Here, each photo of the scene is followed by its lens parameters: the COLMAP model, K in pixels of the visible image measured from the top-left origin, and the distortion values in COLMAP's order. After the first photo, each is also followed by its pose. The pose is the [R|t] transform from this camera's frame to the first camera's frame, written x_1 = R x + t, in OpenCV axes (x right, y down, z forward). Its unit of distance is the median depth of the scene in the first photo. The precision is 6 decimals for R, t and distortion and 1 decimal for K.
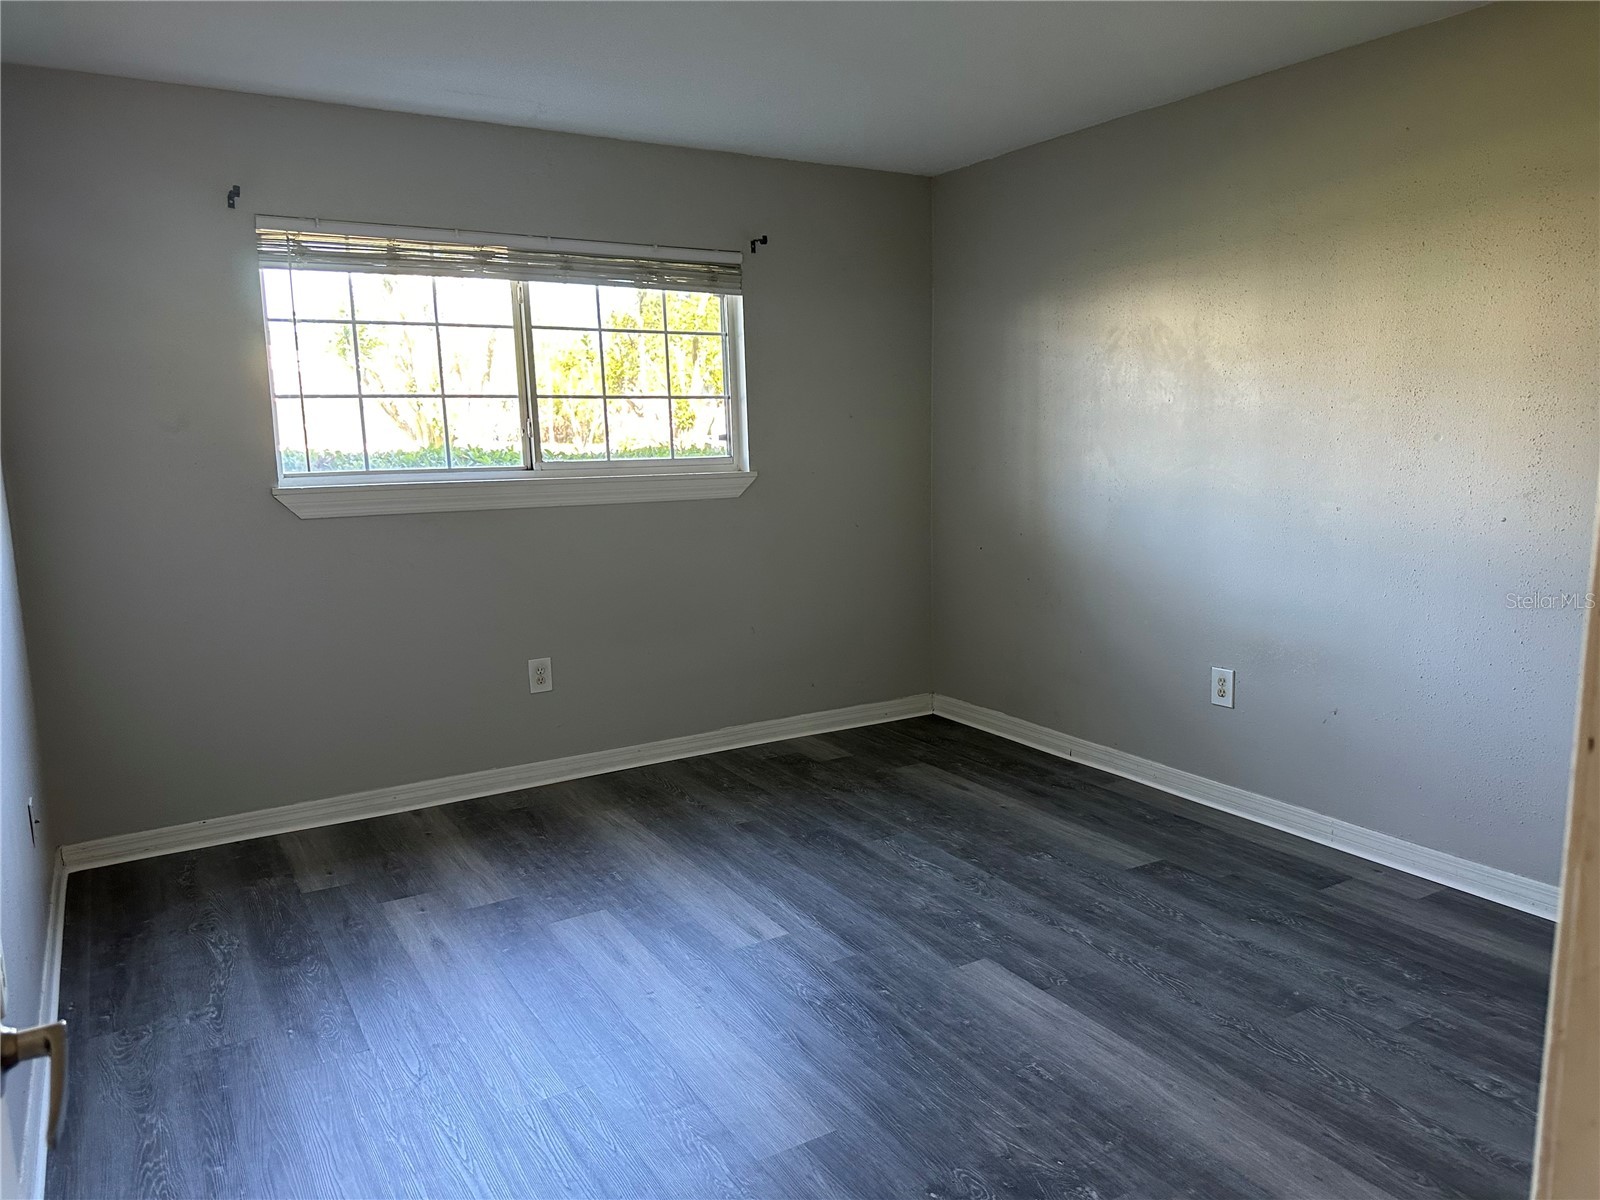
lens RADIAL K [[1124.0, 0, 799.2], [0, 1124.0, 610.2], [0, 0, 1]] dist [0.042783, -0.048521]
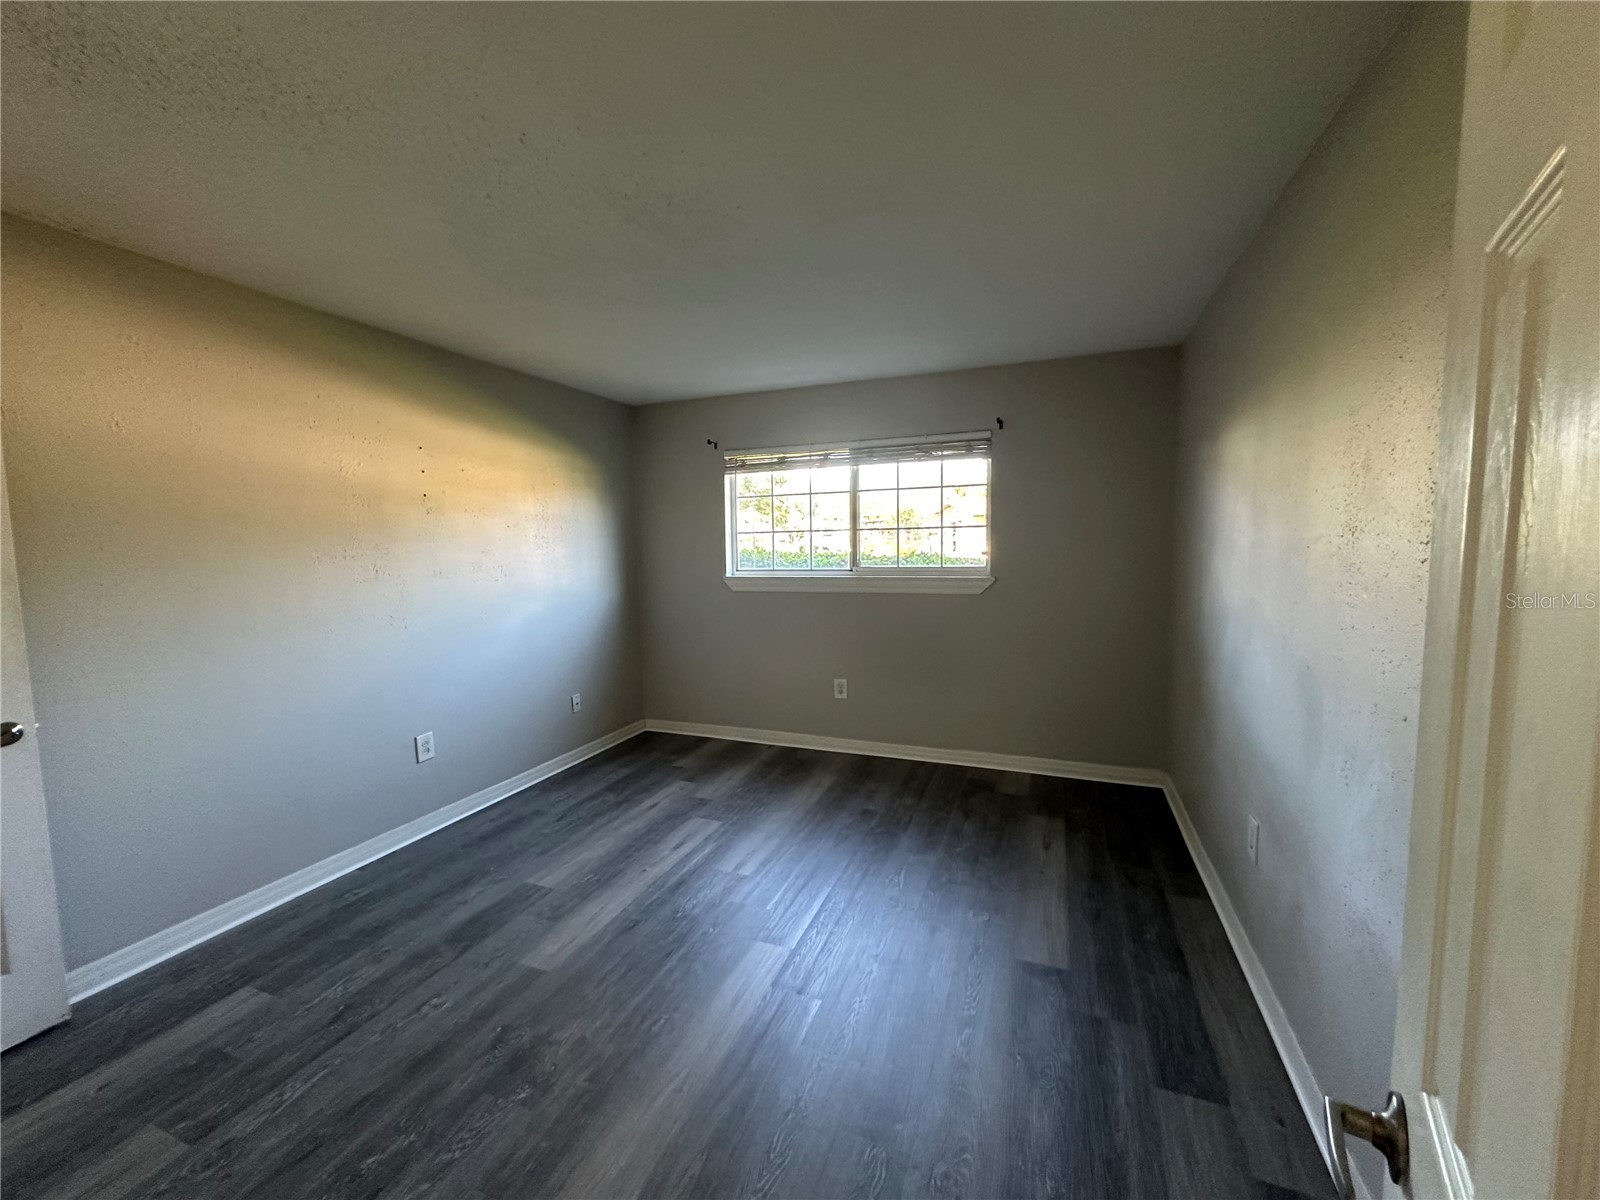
lens RADIAL K [[639.0, 0, 797.5], [0, 639.0, 586.8], [0, 0, 1]] dist [-0.002323, -0.000030]
pose [[0.595221, 0.057620, -0.801493, 0.514632], [-0.124741, 0.991960, -0.021325, -0.069264], [0.793821, 0.112672, 0.597623, 0.347738]]
